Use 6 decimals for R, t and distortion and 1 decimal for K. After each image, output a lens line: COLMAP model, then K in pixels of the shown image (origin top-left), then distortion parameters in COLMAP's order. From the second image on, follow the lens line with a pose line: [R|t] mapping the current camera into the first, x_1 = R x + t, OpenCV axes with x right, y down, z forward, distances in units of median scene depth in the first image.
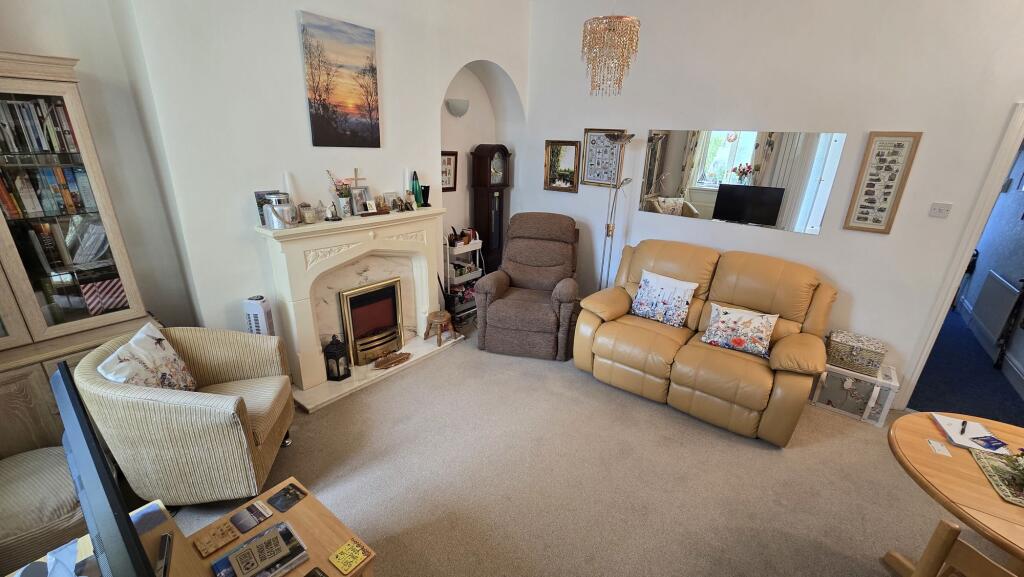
lens RADIAL K [[415.6, 0, 518.8], [0, 415.6, 290.7], [0, 0, 1]] dist [-0.003039, -0.000447]
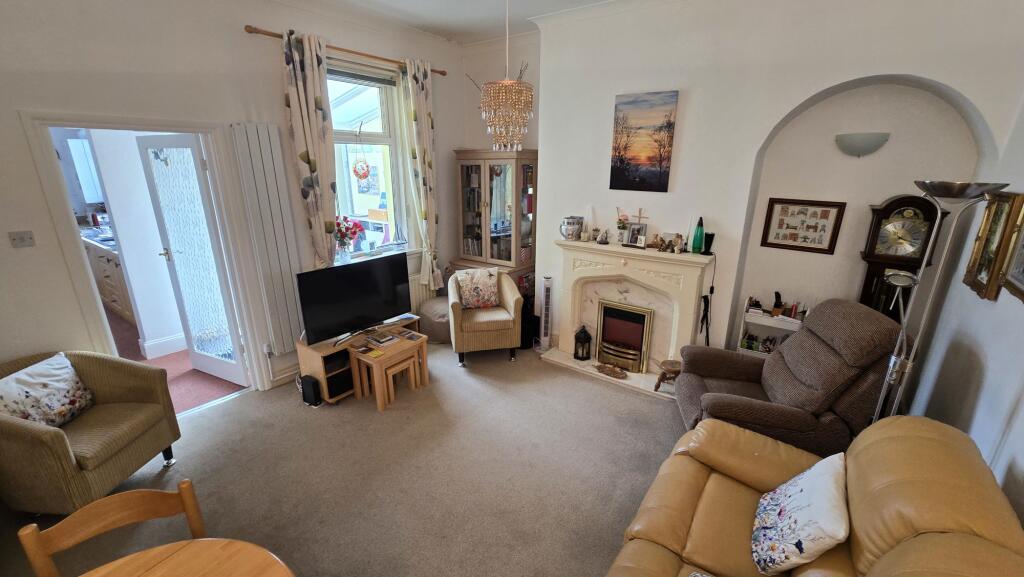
lens RADIAL K [[415.6, 0, 520.5], [0, 415.6, 289.5], [0, 0, 1]] dist [-0.003039, -0.000447]
pose [[0.032122, 0.256336, -0.966054, 0.824899], [-0.345658, 0.909760, 0.229906, -0.240323], [0.937810, 0.326540, 0.117828, 0.619388]]
